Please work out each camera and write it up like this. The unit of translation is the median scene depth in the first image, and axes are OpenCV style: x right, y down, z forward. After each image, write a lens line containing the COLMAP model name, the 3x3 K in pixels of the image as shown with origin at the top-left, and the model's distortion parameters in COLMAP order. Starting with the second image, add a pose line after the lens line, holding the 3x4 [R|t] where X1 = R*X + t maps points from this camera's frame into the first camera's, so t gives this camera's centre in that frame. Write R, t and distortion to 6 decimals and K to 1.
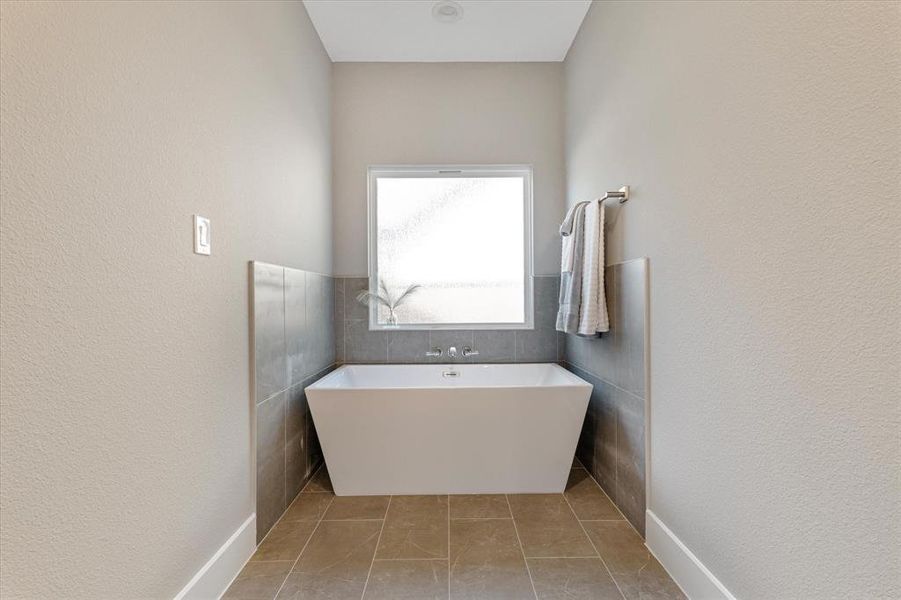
lens RADIAL K [[416.8, 0, 450.2], [0, 416.8, 302.2], [0, 0, 1]] dist [0.008705, 0.001244]
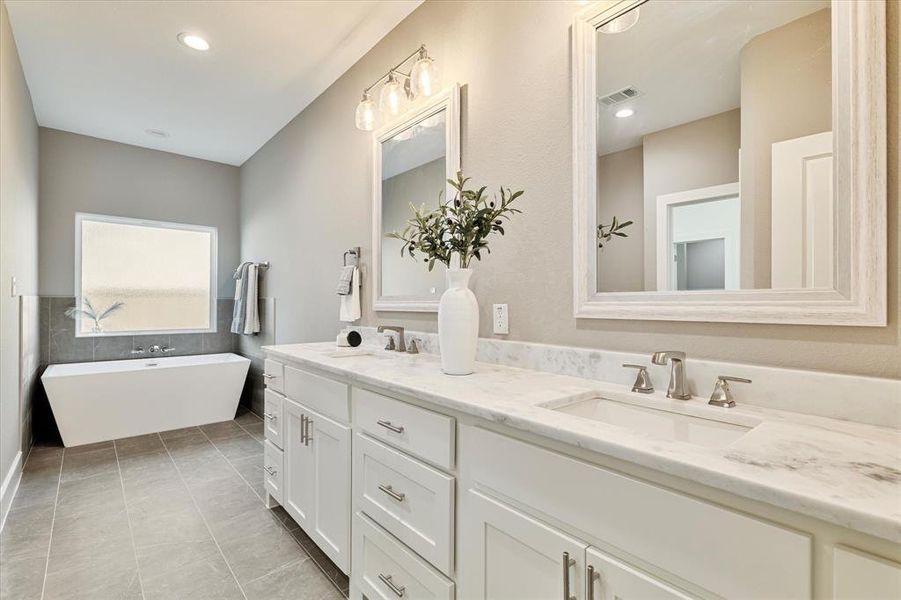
lens RADIAL K [[416.8, 0, 448.5], [0, 416.8, 301.0], [0, 0, 1]] dist [0.008705, 0.001244]
pose [[0.762770, 0.012774, 0.646544, -0.170510], [-0.010835, 0.999917, -0.006973, -0.056220], [-0.646580, -0.001687, 0.762845, -0.854806]]
